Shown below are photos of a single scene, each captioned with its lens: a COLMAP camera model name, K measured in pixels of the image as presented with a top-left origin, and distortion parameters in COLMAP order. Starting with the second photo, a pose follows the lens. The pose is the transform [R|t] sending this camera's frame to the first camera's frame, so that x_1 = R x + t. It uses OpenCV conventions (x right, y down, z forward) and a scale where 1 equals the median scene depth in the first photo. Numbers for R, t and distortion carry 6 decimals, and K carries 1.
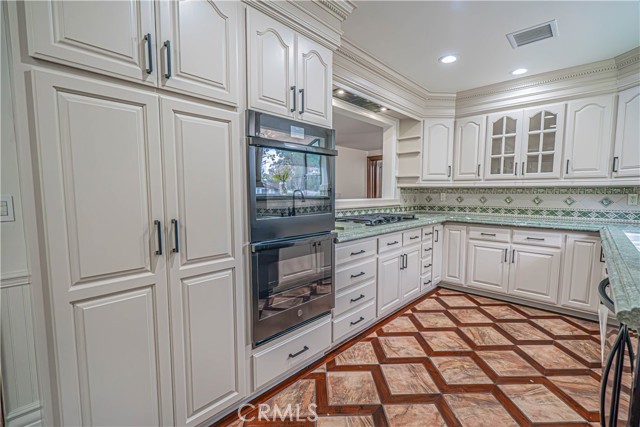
lens RADIAL K [[291.9, 0, 325.0], [0, 291.9, 215.0], [0, 0, 1]] dist [-0.000244, 0.000286]
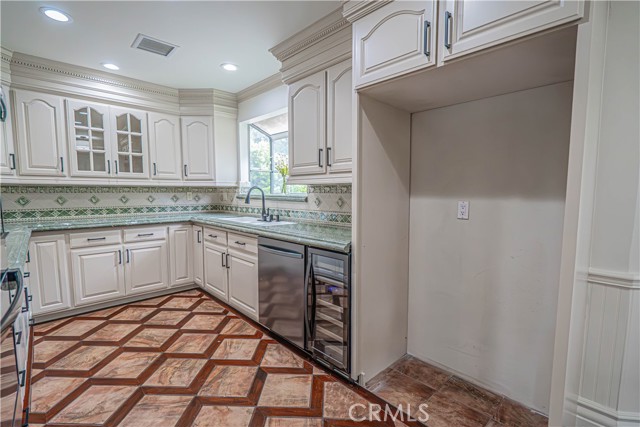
lens RADIAL K [[291.9, 0, 325.4], [0, 291.9, 215.5], [0, 0, 1]] dist [-0.000244, 0.000286]
pose [[0.055802, -0.085687, 0.994758, -0.291262], [0.078689, 0.993589, 0.081173, -0.022936], [-0.995336, 0.073747, 0.062187, 0.262269]]
